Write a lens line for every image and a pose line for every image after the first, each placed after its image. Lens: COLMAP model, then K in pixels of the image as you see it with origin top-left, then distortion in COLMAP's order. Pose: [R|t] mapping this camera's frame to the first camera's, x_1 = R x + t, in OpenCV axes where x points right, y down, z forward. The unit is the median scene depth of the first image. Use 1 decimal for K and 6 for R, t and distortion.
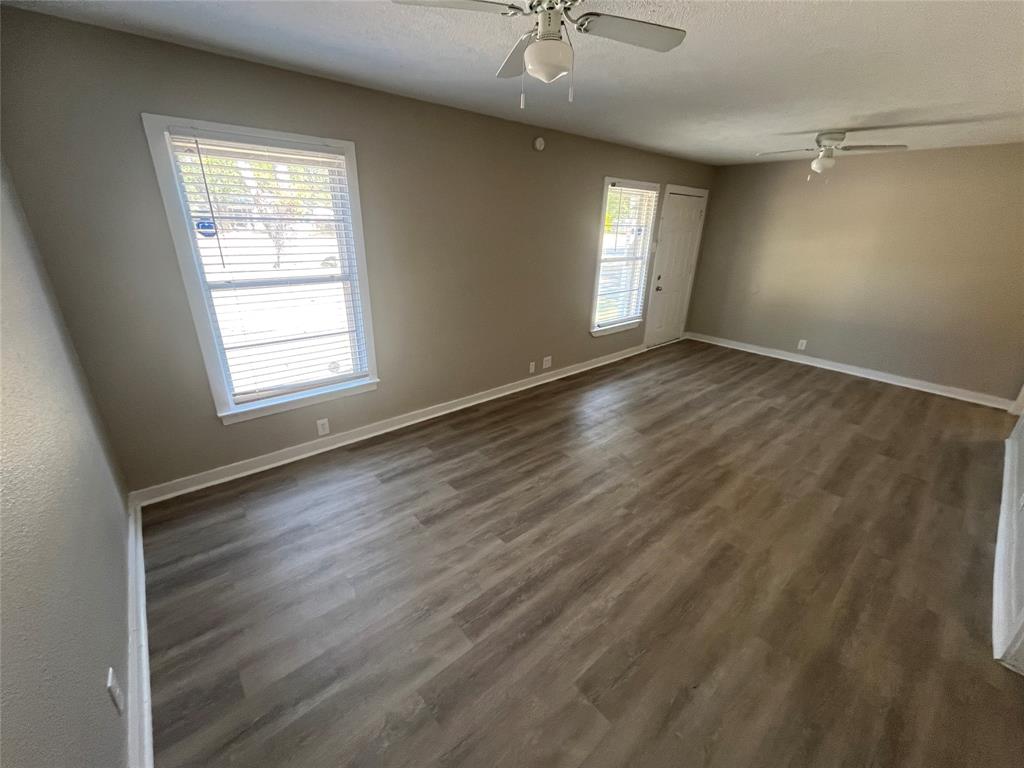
lens RADIAL K [[414.4, 0, 510.5], [0, 414.4, 381.0], [0, 0, 1]] dist [0.002388, 0.000422]
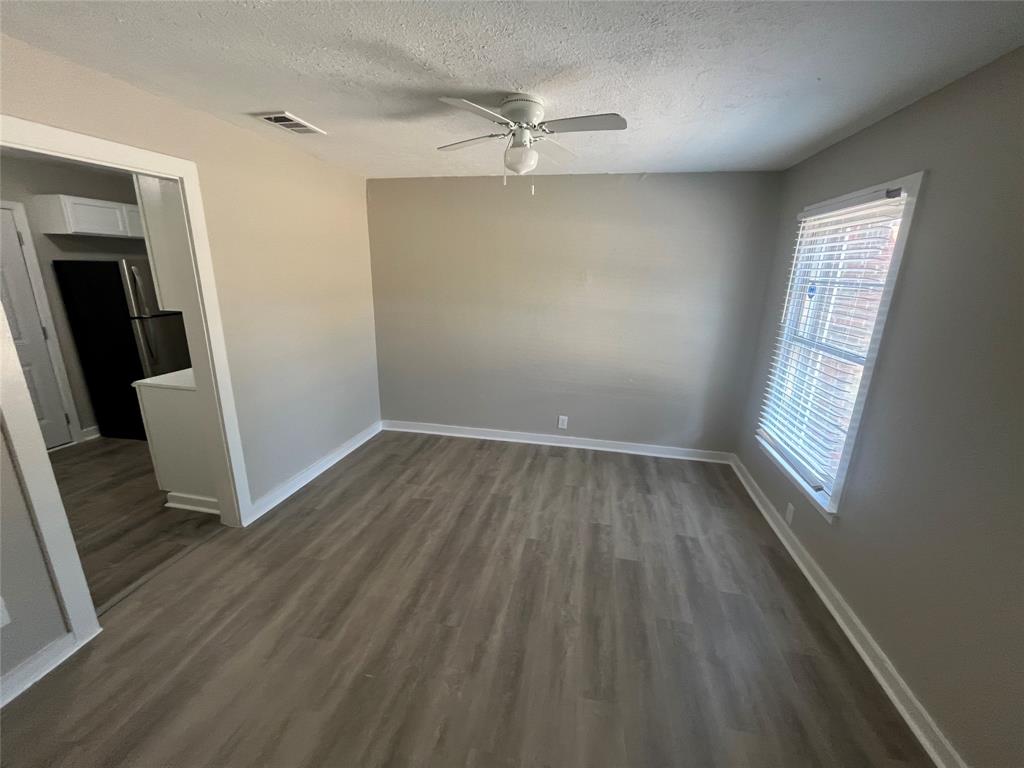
lens RADIAL K [[414.4, 0, 510.5], [0, 414.4, 381.0], [0, 0, 1]] dist [0.002388, 0.000422]
pose [[-0.787041, 0.116554, -0.605790, 0.529475], [-0.261706, 0.826164, 0.498961, -0.421727], [0.558638, 0.551242, -0.619722, 1.134775]]
